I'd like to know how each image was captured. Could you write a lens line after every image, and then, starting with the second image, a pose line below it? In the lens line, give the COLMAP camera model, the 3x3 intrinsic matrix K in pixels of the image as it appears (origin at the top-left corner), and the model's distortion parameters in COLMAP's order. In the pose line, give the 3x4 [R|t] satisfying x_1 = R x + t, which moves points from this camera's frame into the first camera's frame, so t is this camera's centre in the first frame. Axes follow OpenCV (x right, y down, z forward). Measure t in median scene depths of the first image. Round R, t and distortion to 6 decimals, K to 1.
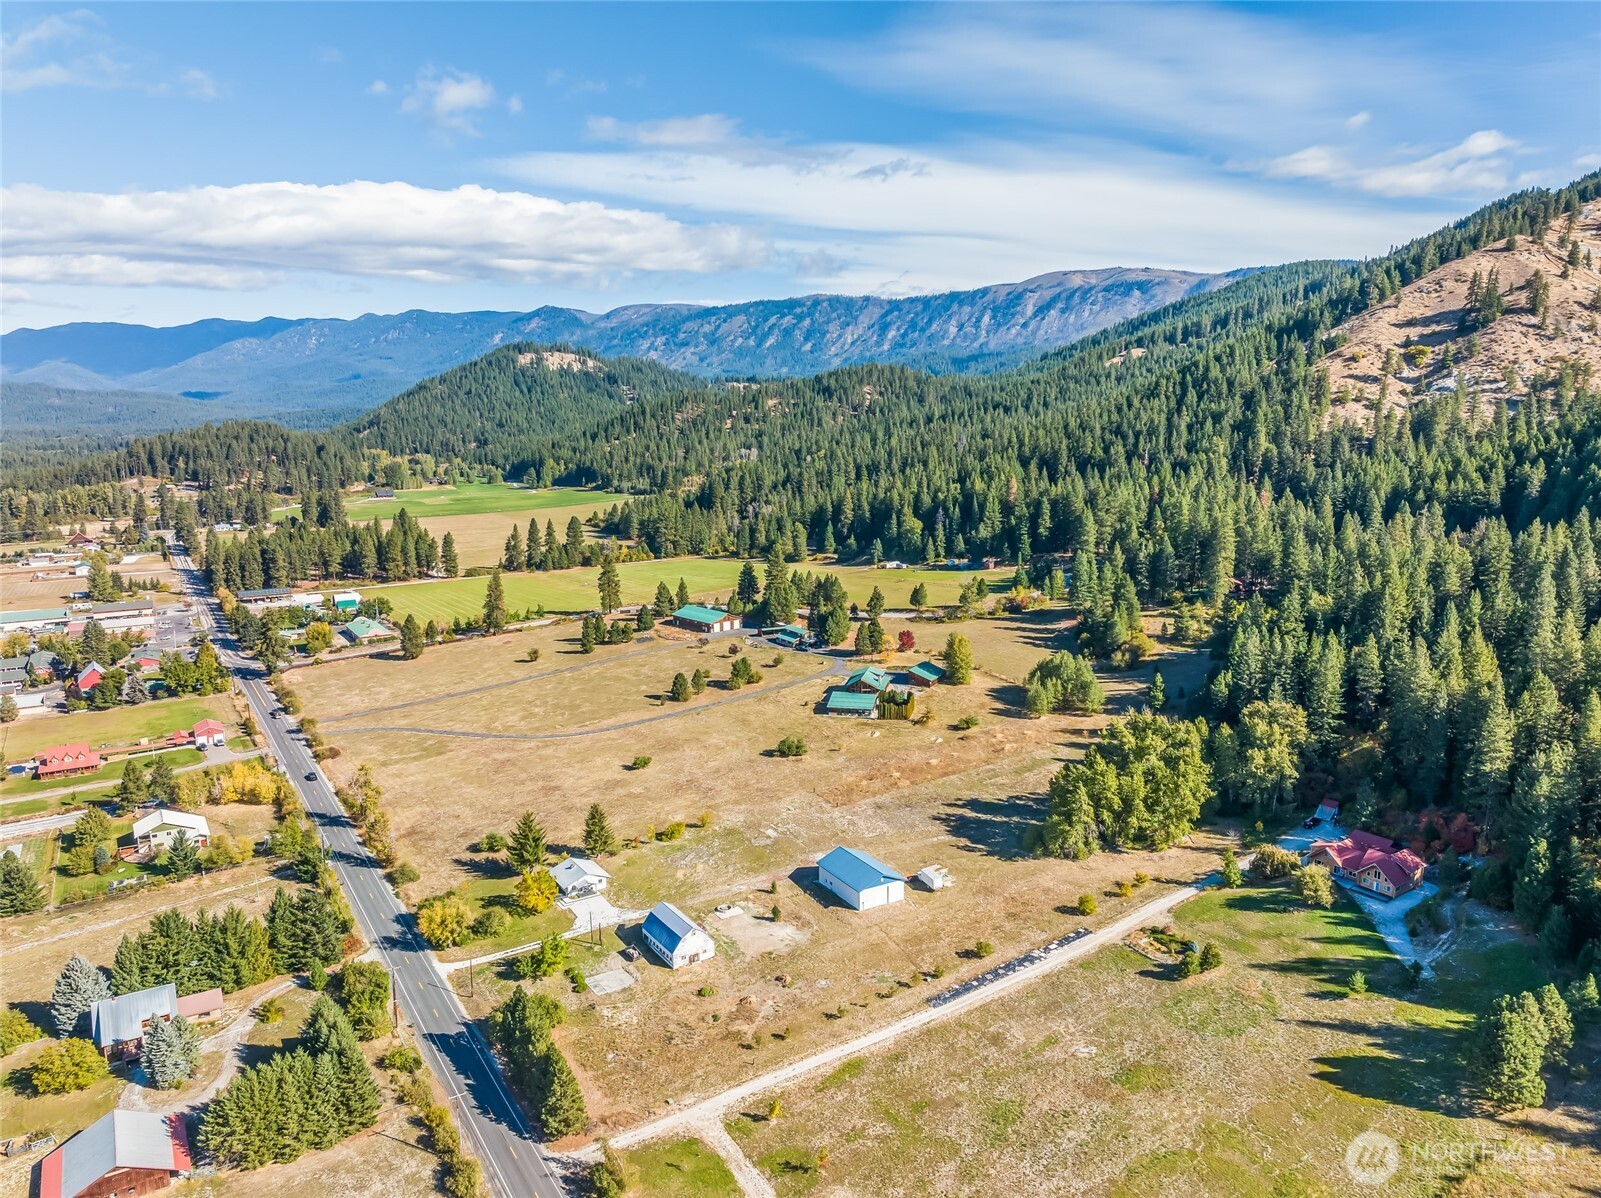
lens RADIAL K [[1120.6, 0, 807.0], [0, 1120.6, 593.8], [0, 0, 1]] dist [-0.035156, 0.022272]
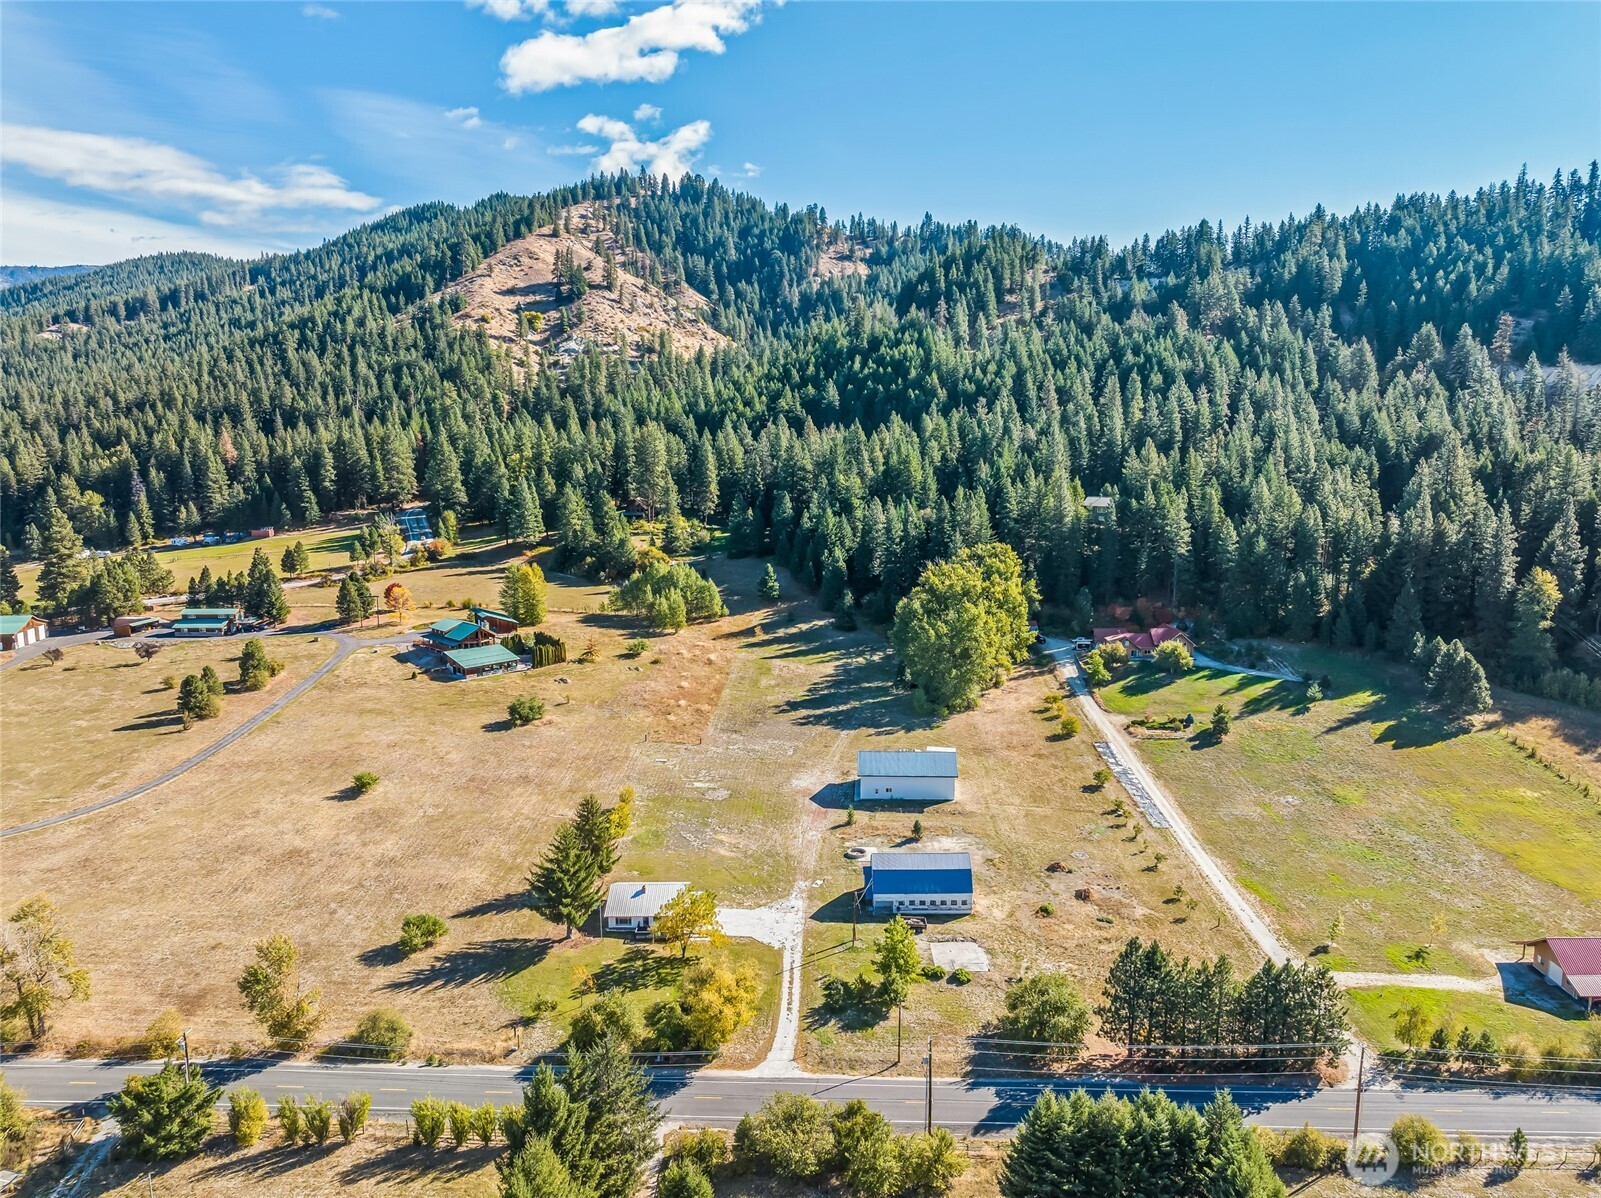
lens RADIAL K [[1120.6, 0, 803.5], [0, 1120.6, 599.5], [0, 0, 1]] dist [-0.035156, 0.022272]
pose [[0.543947, -0.130641, 0.828887, -0.394942], [0.141949, 0.987896, 0.062550, 0.035483], [-0.827026, 0.083636, 0.555908, 0.342166]]
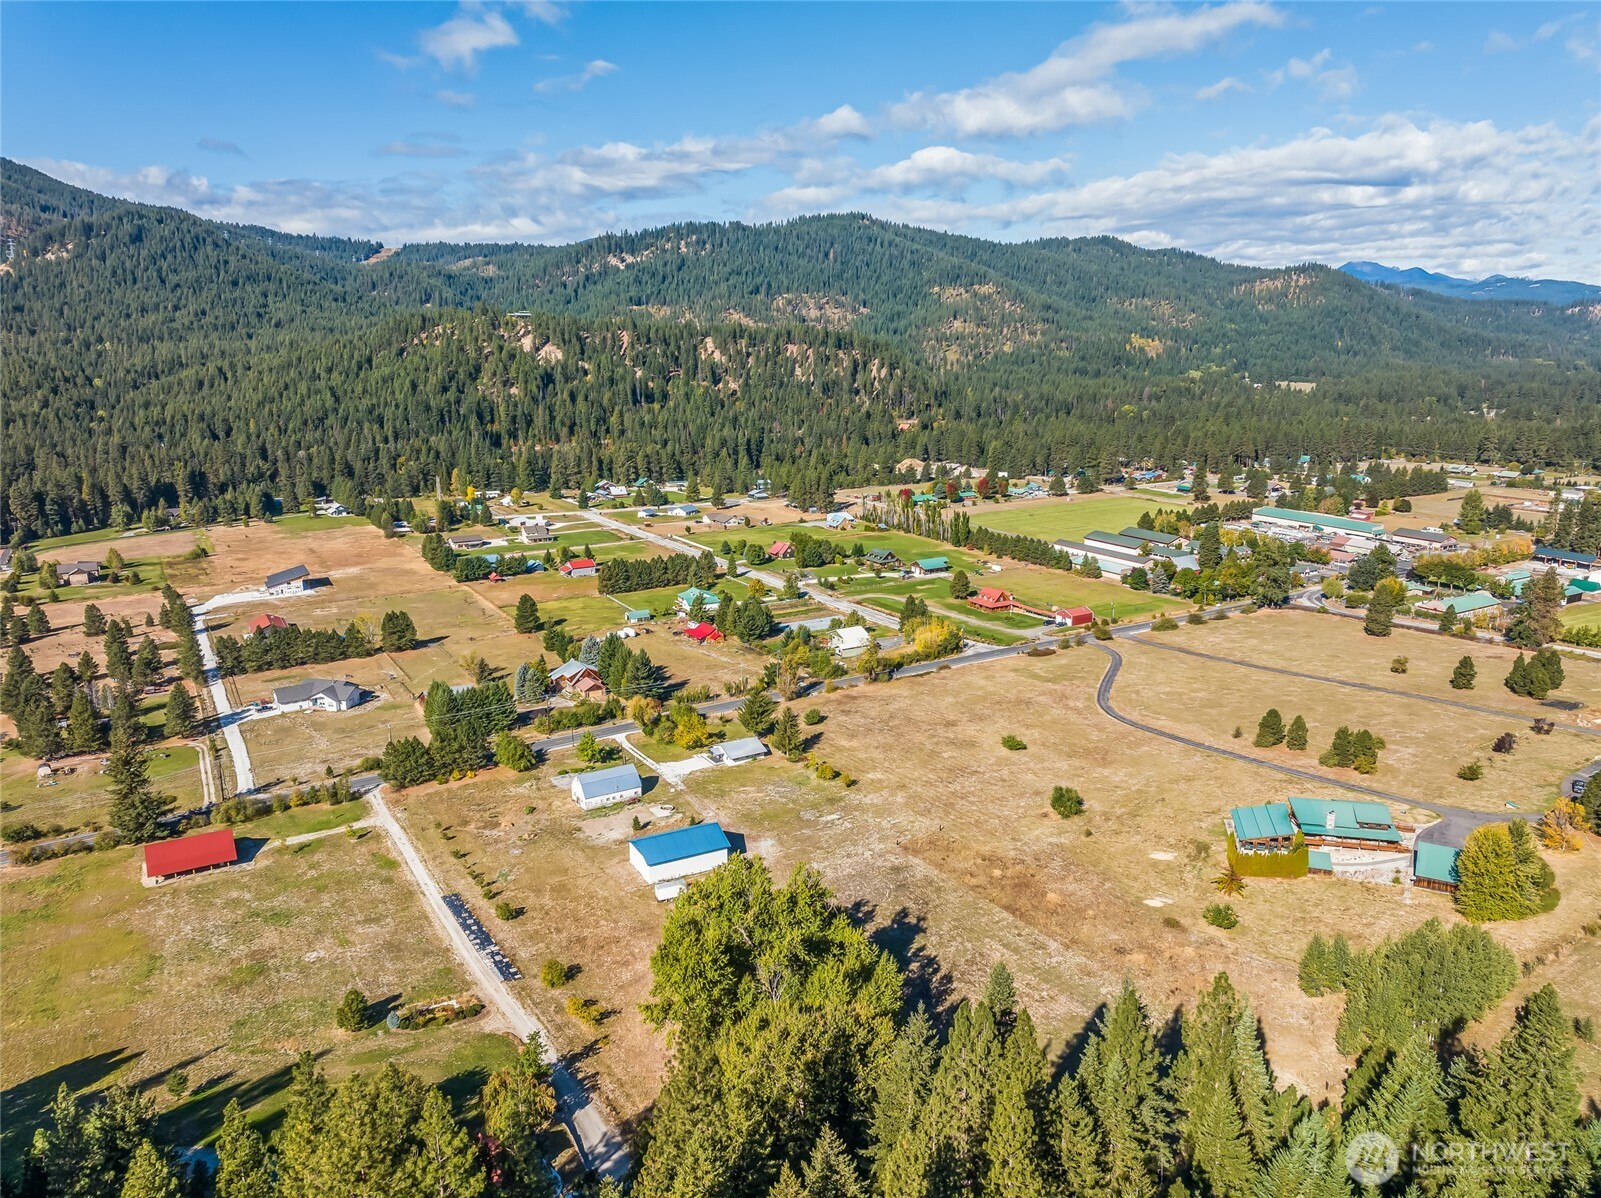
lens RADIAL K [[1120.6, 0, 804.3], [0, 1120.6, 602.5], [0, 0, 1]] dist [-0.035156, 0.022272]
pose [[-0.019469, 0.239382, -0.970730, 0.526300], [-0.166682, 0.956550, 0.239228, -0.107062], [0.985818, 0.166461, 0.021277, 0.614338]]
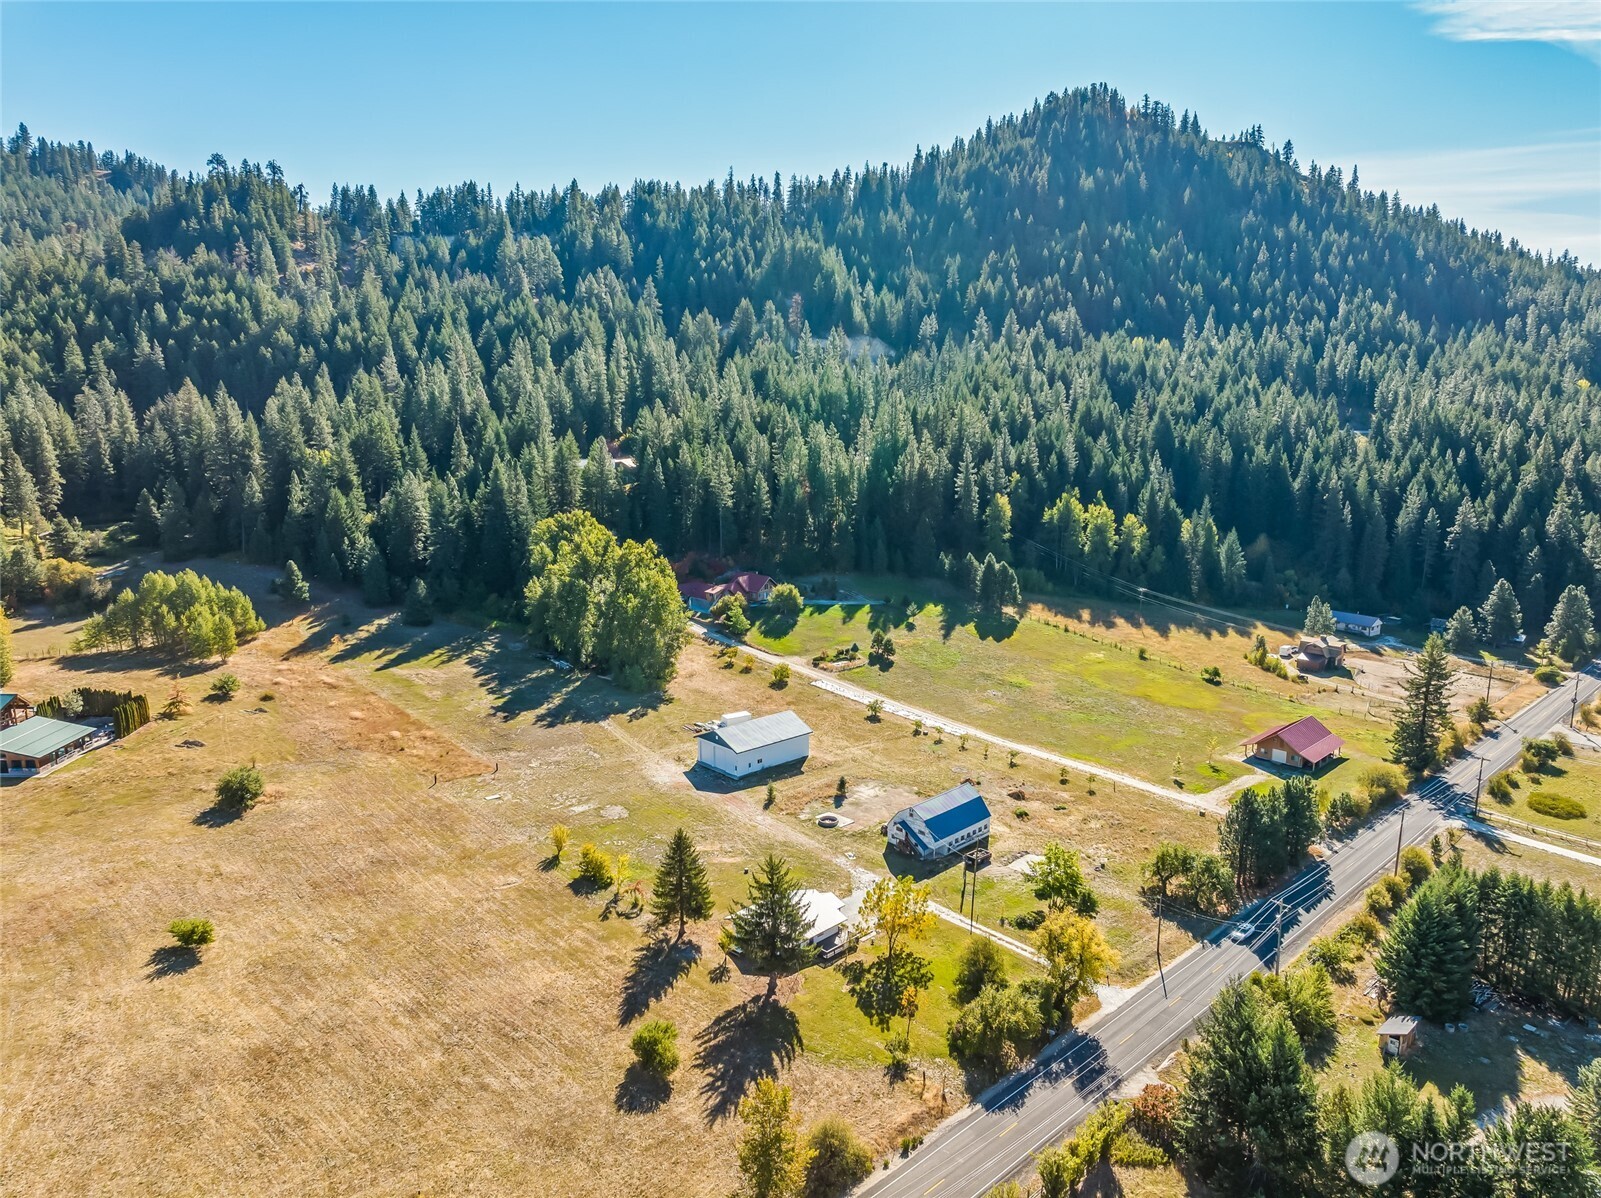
lens RADIAL K [[1120.6, 0, 802.0], [0, 1120.6, 606.8], [0, 0, 1]] dist [-0.035156, 0.022272]
pose [[-0.218559, -0.187080, 0.957723, -0.427589], [0.165922, 0.960035, 0.225396, -0.013077], [-0.961614, 0.208169, -0.178783, 0.639849]]
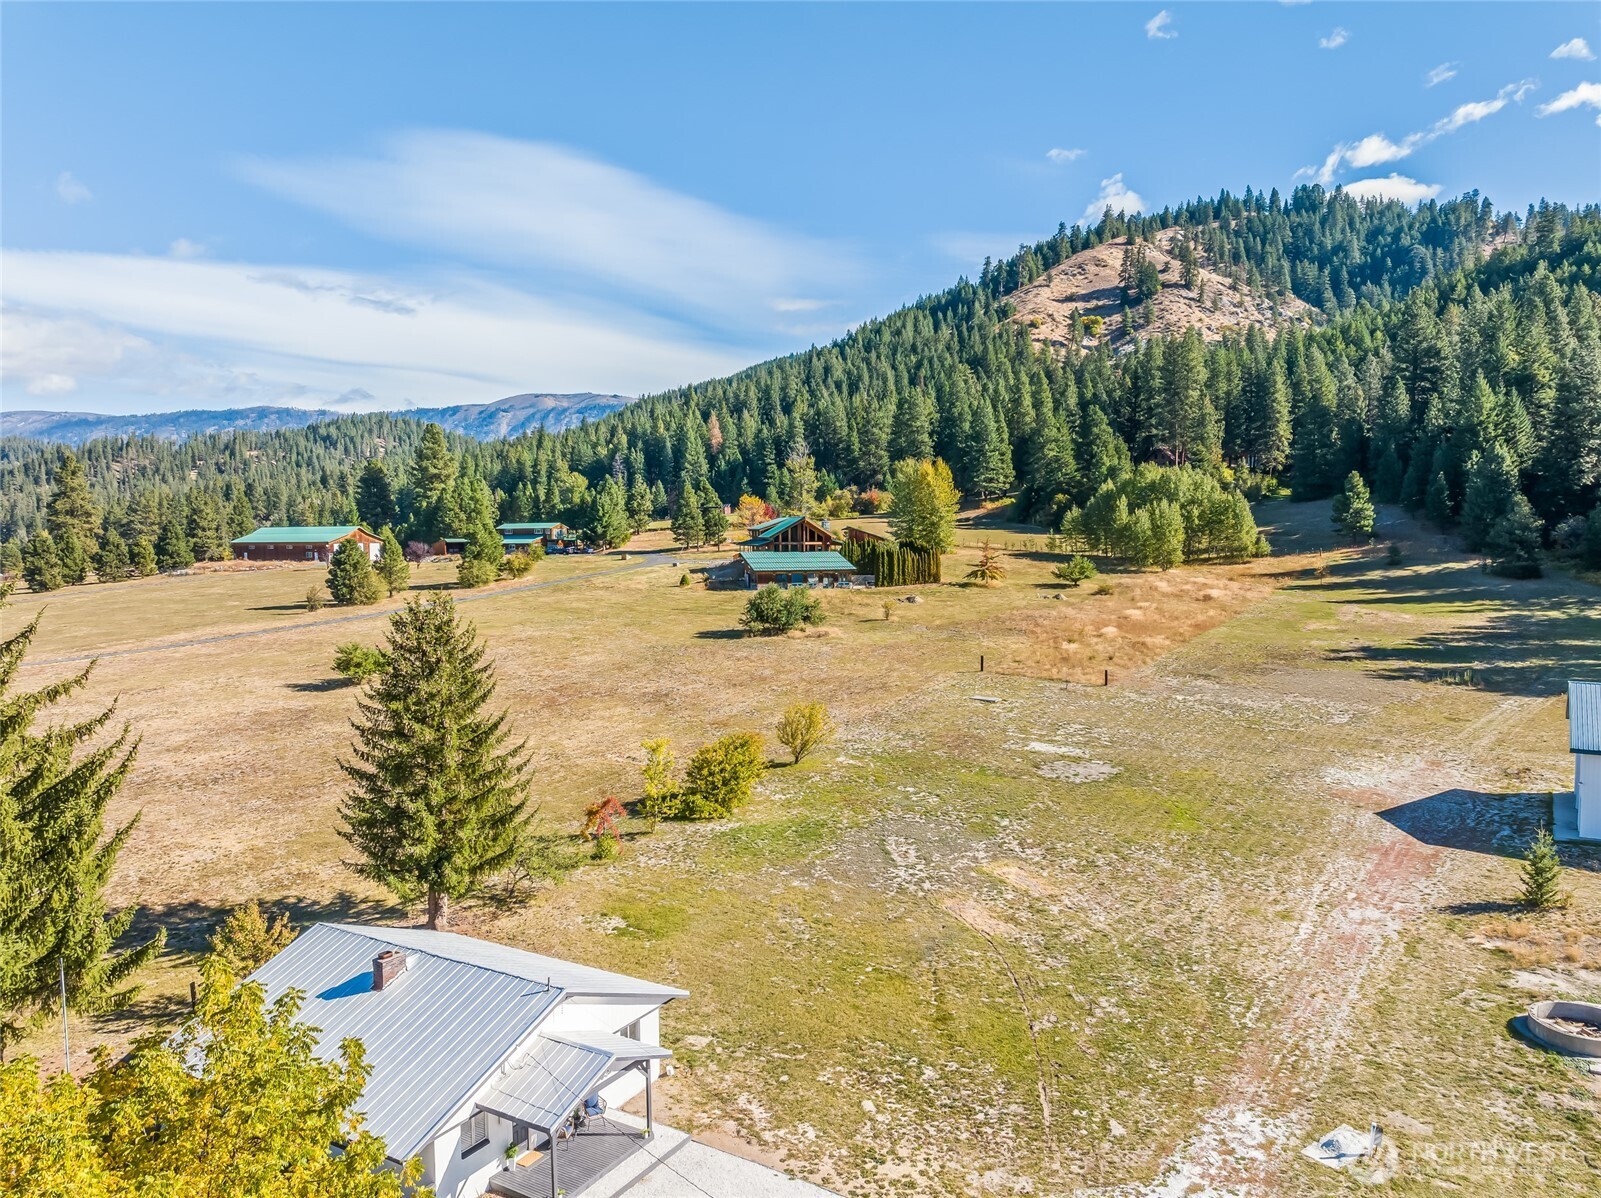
lens RADIAL K [[1120.6, 0, 806.6], [0, 1120.6, 592.9], [0, 0, 1]] dist [-0.035156, 0.022272]
pose [[0.893093, -0.023976, 0.449234, -0.134616], [0.076786, 0.992050, -0.099707, 0.130925], [-0.443271, 0.123543, 0.887833, 0.516950]]
